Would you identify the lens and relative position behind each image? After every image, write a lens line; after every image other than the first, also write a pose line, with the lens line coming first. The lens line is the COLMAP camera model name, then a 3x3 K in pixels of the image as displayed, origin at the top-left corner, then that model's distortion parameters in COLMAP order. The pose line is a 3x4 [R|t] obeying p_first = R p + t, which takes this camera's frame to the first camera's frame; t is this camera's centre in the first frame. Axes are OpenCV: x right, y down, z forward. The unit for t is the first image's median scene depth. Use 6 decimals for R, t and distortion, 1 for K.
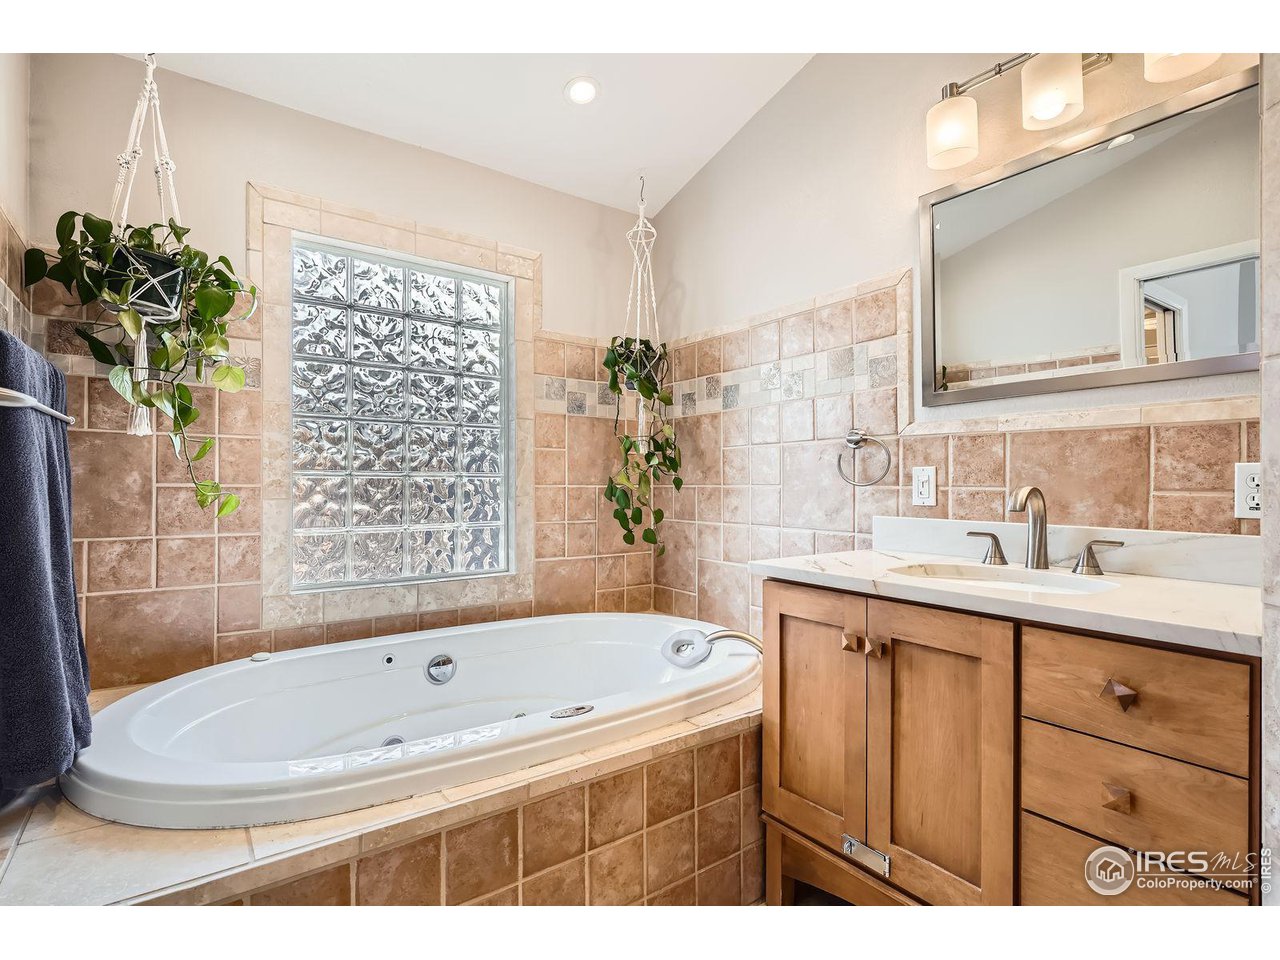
lens RADIAL K [[619.5, 0, 641.0], [0, 619.5, 487.9], [0, 0, 1]] dist [0.000758, -0.000542]
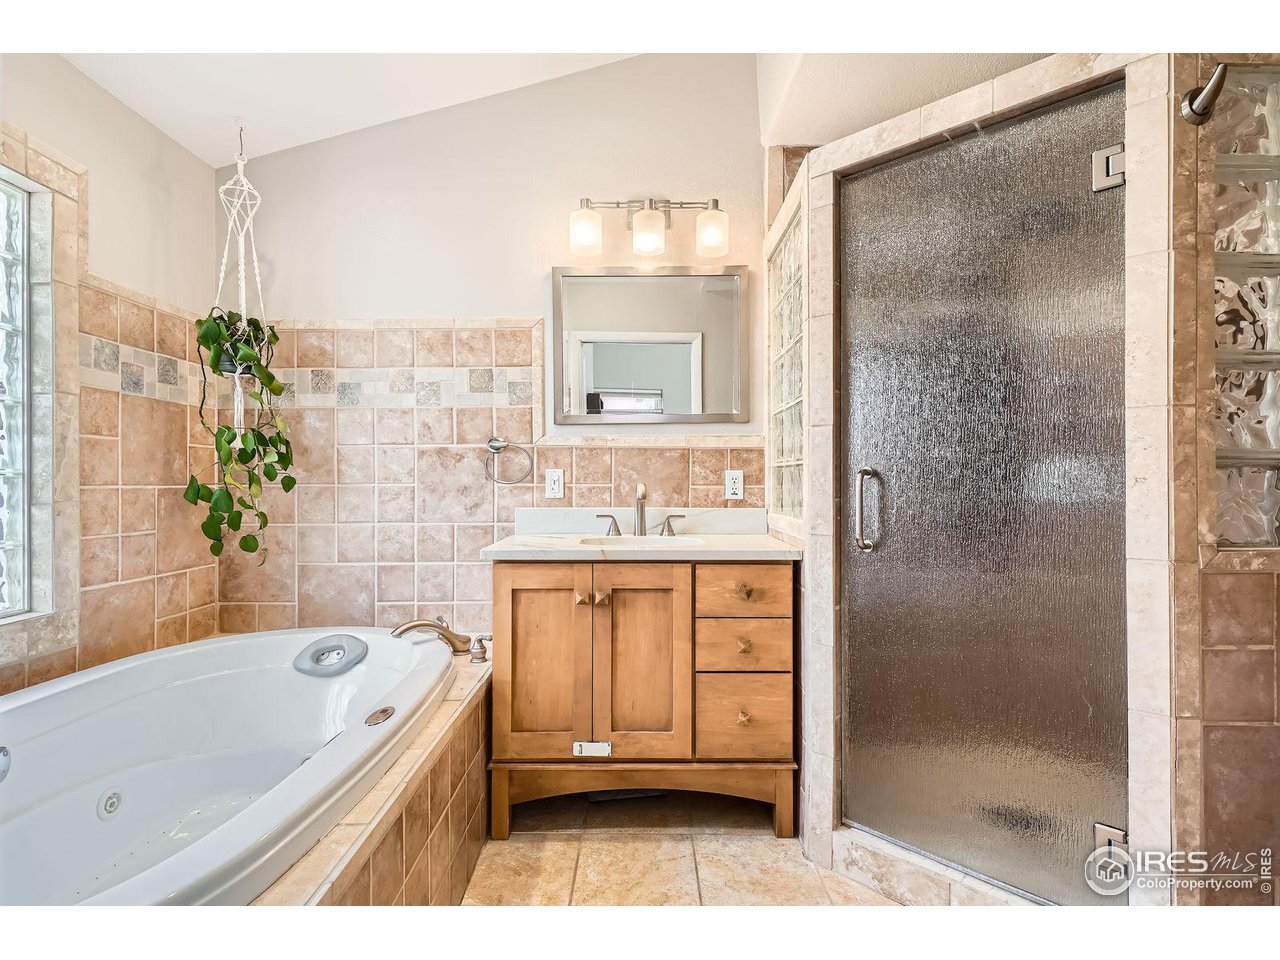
lens RADIAL K [[614.1, 0, 636.9], [0, 614.1, 484.4], [0, 0, 1]] dist [0.002479, -0.000789]
pose [[0.593389, -0.007294, 0.804883, -0.451046], [0.009157, 0.999955, 0.002311, -0.002533], [-0.804864, 0.005999, 0.593429, 0.064749]]
